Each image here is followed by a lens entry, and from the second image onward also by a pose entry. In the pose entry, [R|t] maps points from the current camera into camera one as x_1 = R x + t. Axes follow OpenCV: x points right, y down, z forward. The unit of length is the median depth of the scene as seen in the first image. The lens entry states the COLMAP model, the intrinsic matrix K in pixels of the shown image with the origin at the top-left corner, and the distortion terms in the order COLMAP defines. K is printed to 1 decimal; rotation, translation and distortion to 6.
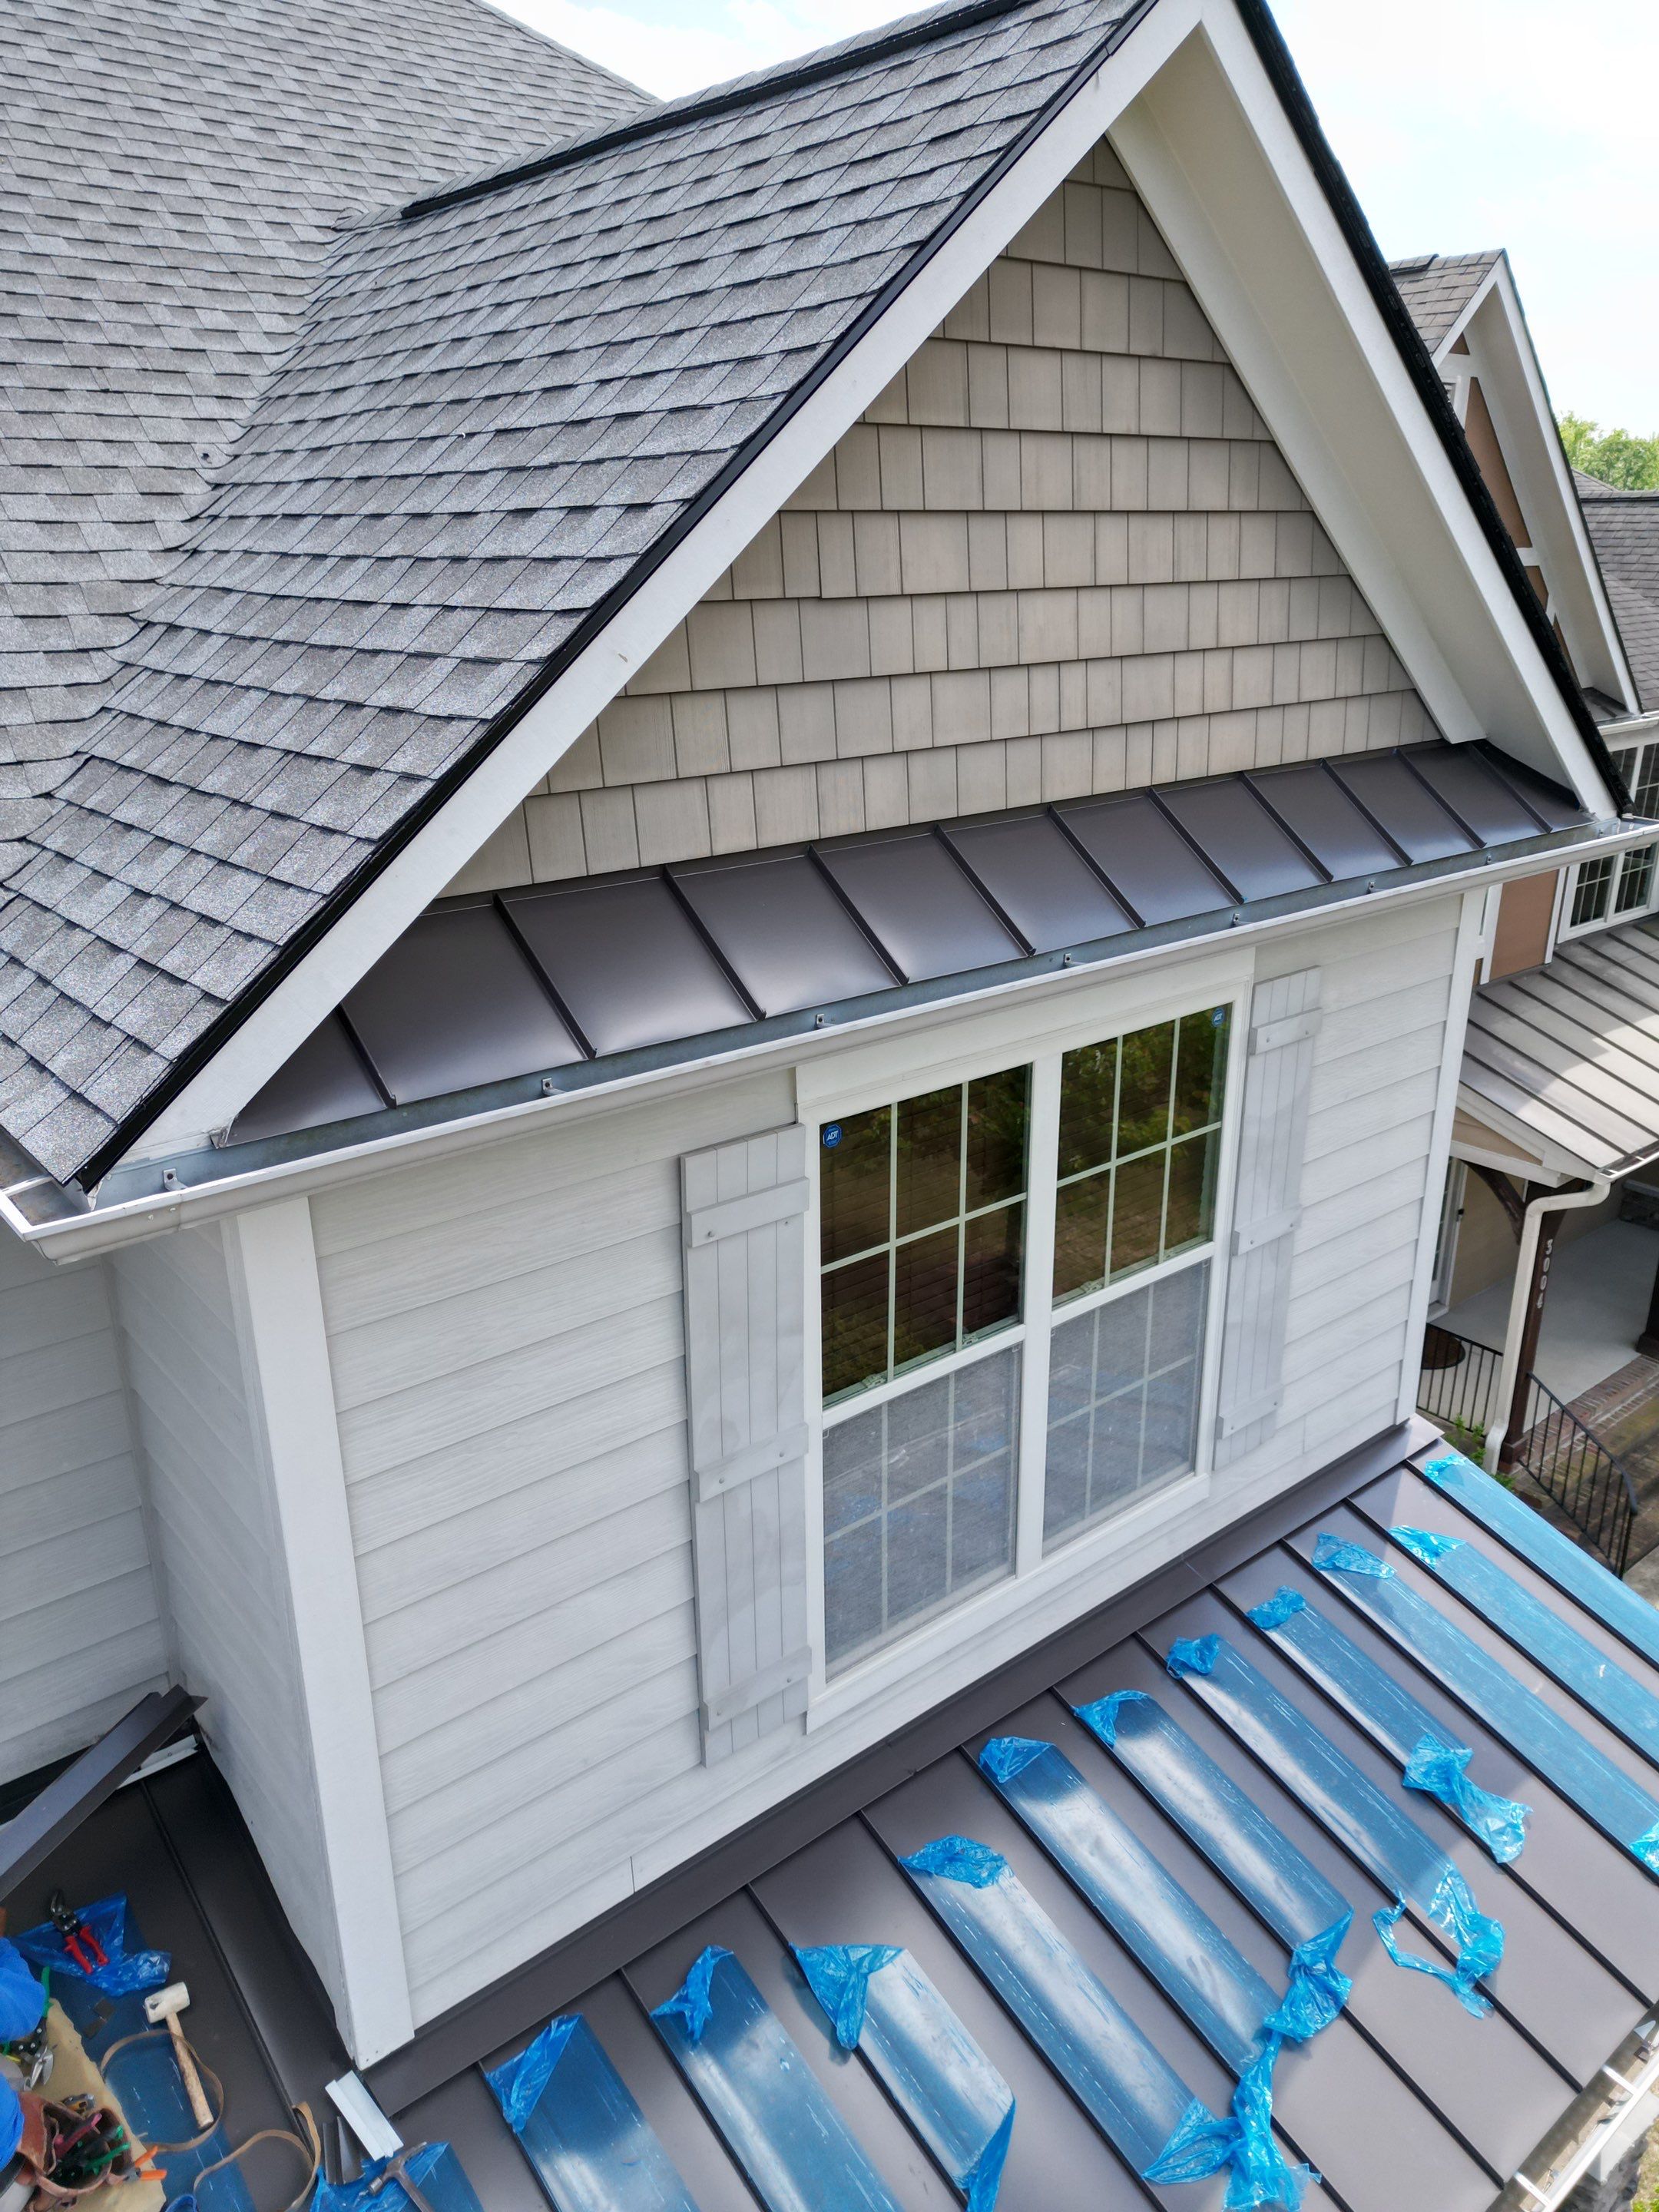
lens RADIAL K [[1549.1, 0, 824.5], [0, 1549.1, 1105.2], [0, 0, 1]] dist [0.062525, -0.052098]
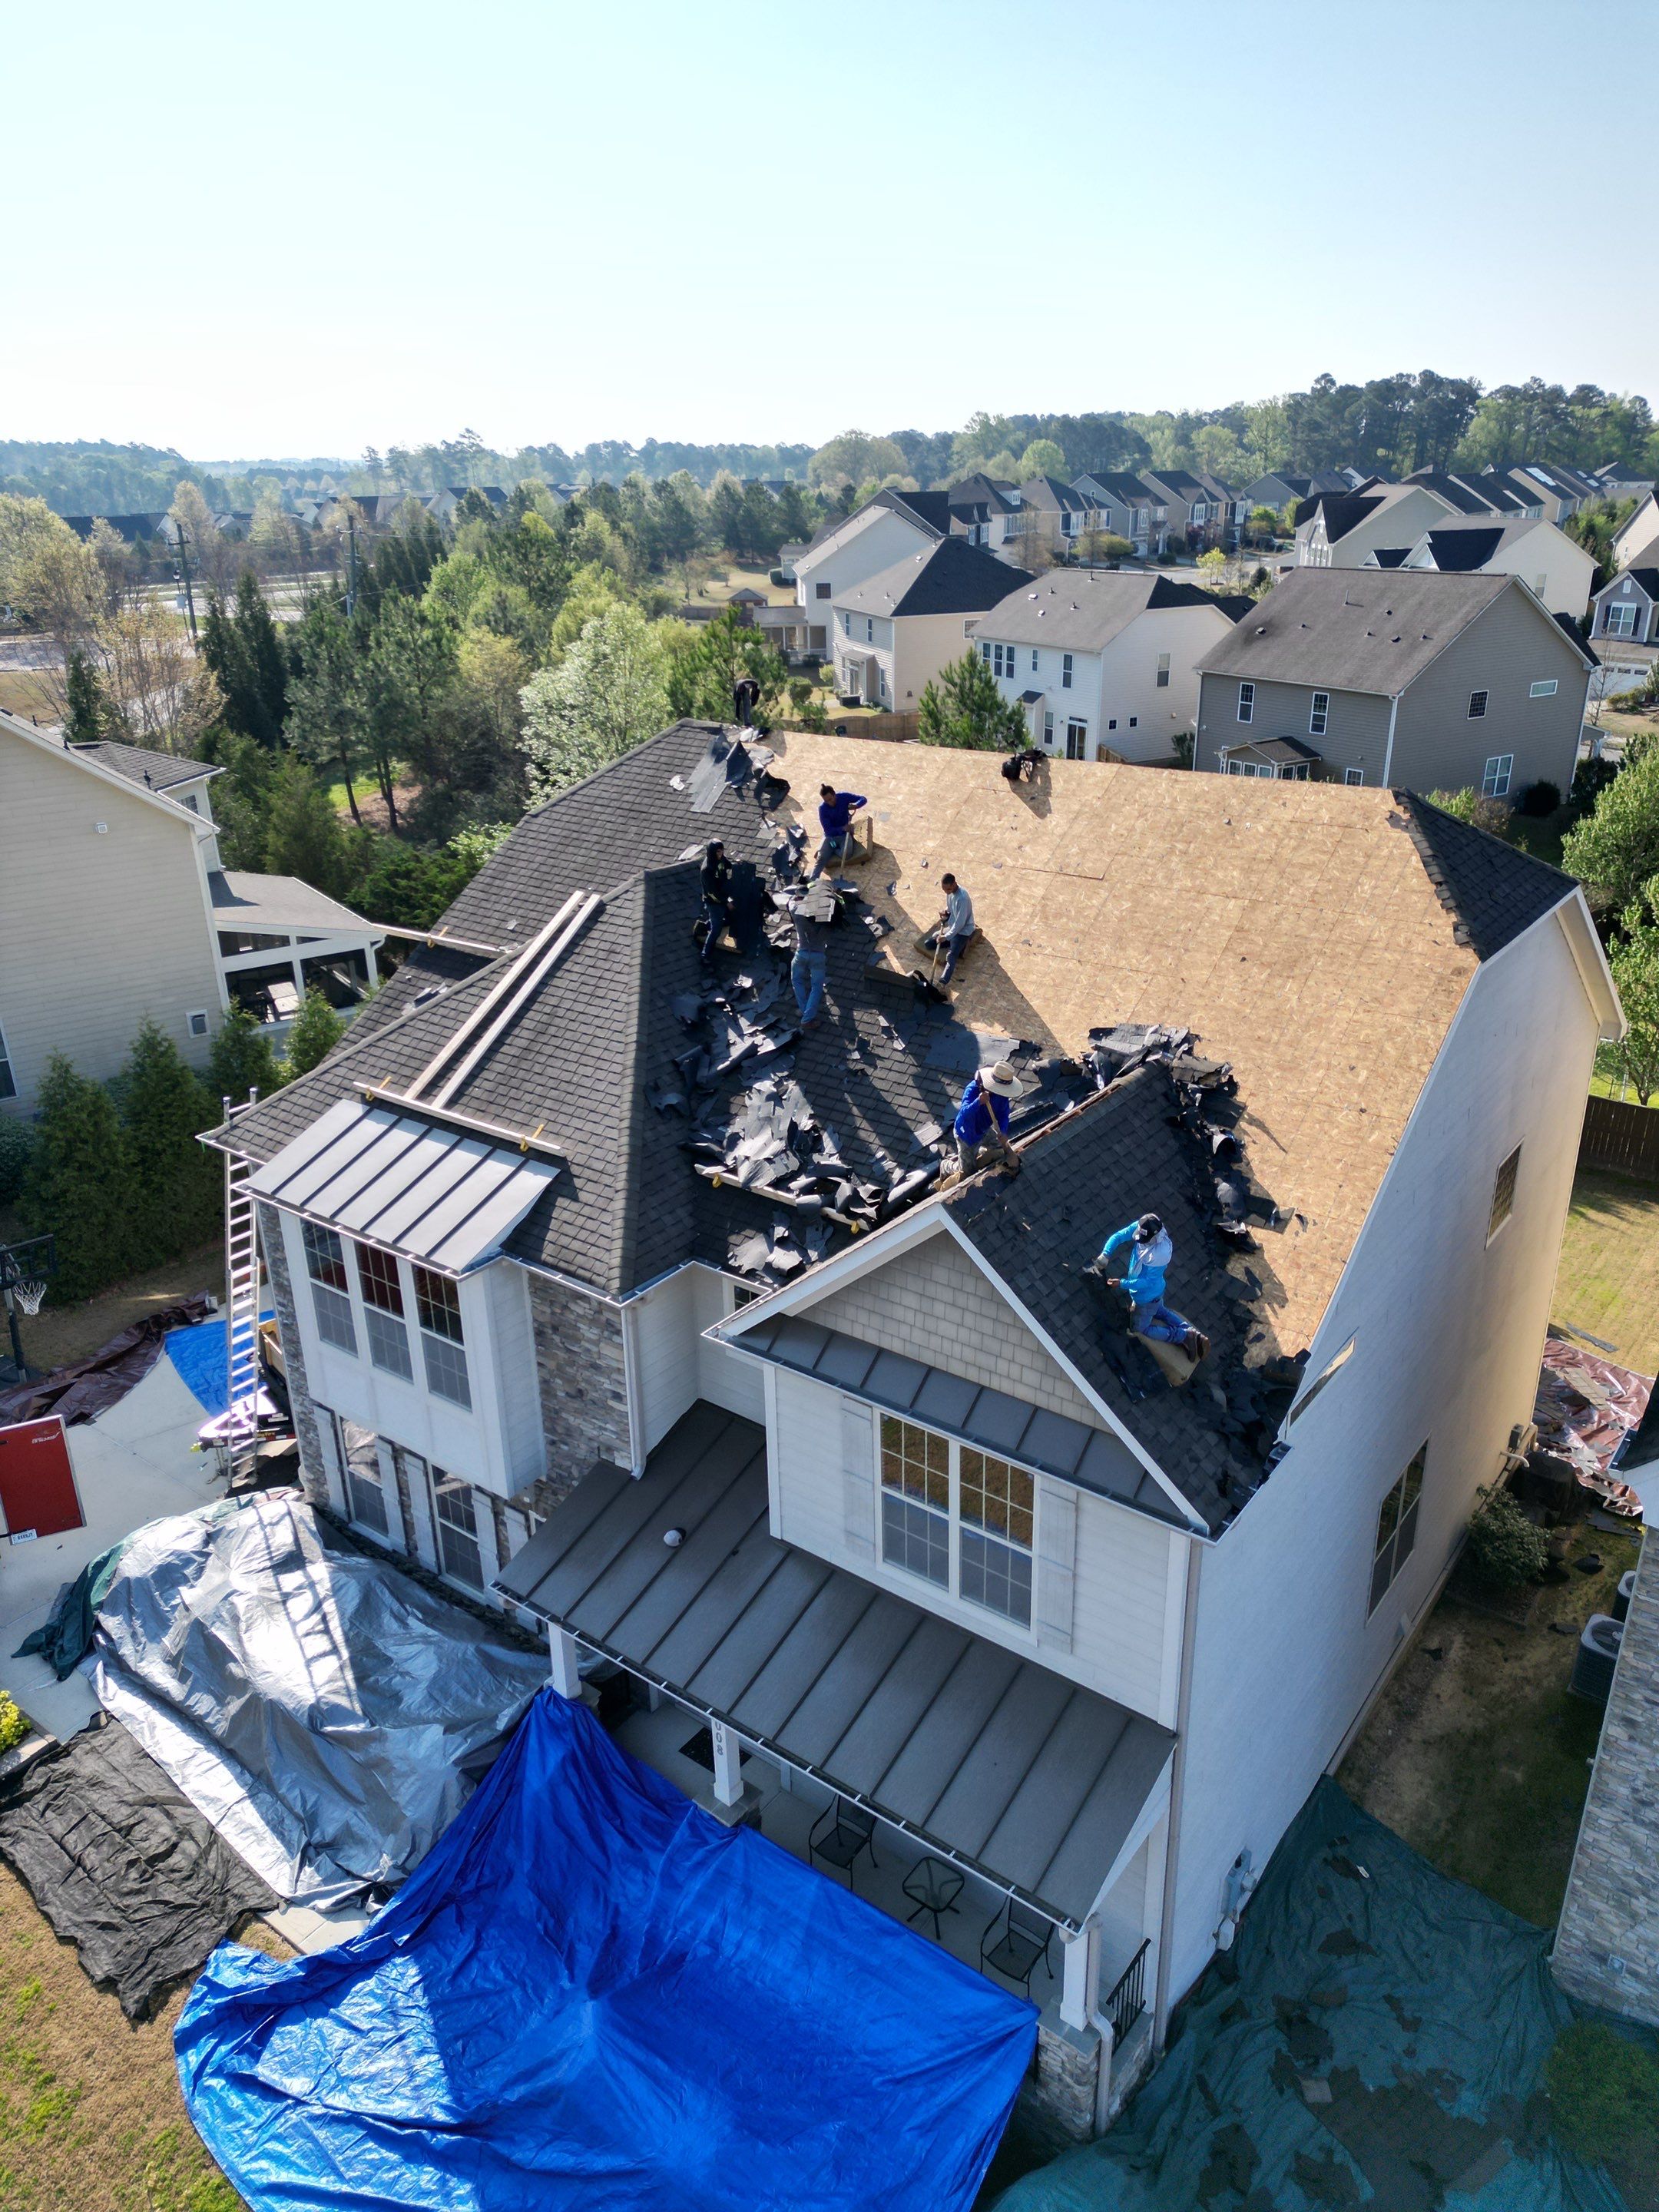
lens RADIAL K [[1549.1, 0, 817.7], [0, 1549.1, 1086.4], [0, 0, 1]] dist [0.062525, -0.052098]
pose [[0.231284, 0.360445, -0.903652, 2.833299], [-0.315547, 0.906416, 0.280785, -1.576168], [0.920292, 0.220204, 0.323377, -0.496468]]
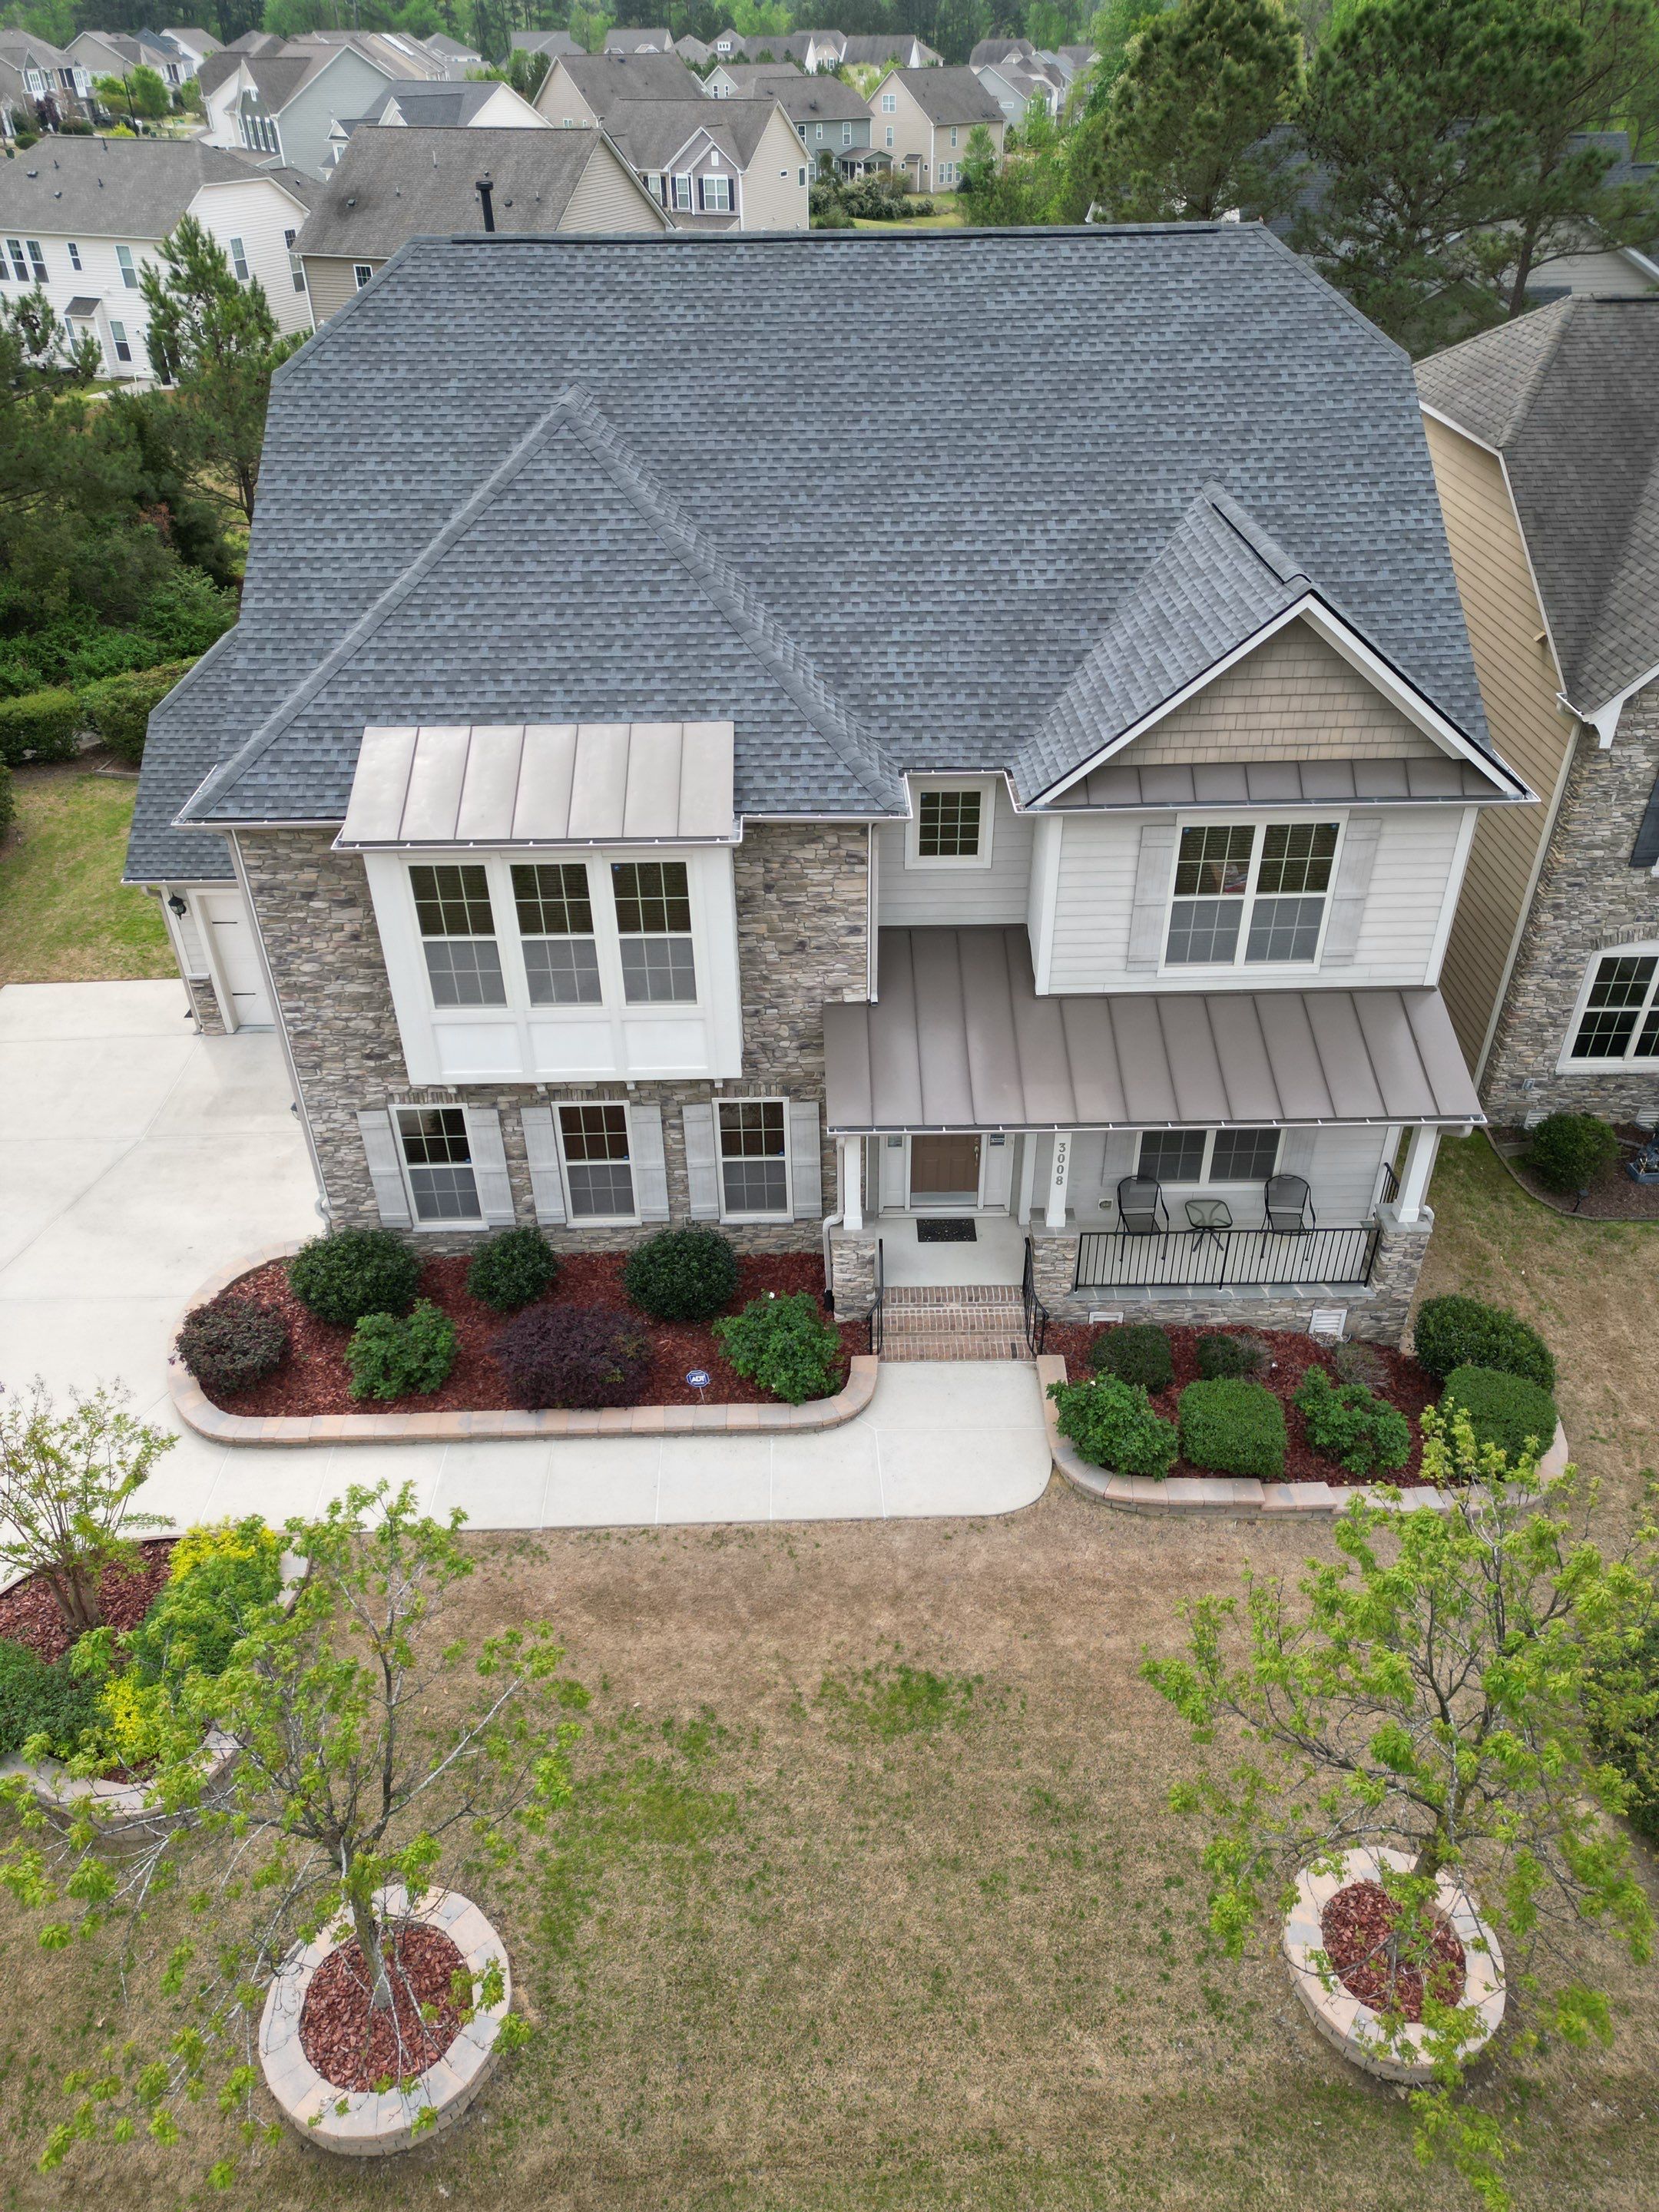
lens RADIAL K [[1549.1, 0, 833.0], [0, 1549.1, 1110.7], [0, 0, 1]] dist [0.062525, -0.052098]
pose [[0.786551, 0.351537, -0.507700, 1.543872], [-0.206468, 0.924544, 0.320296, -0.402034], [0.581987, -0.147105, 0.799782, -2.837791]]
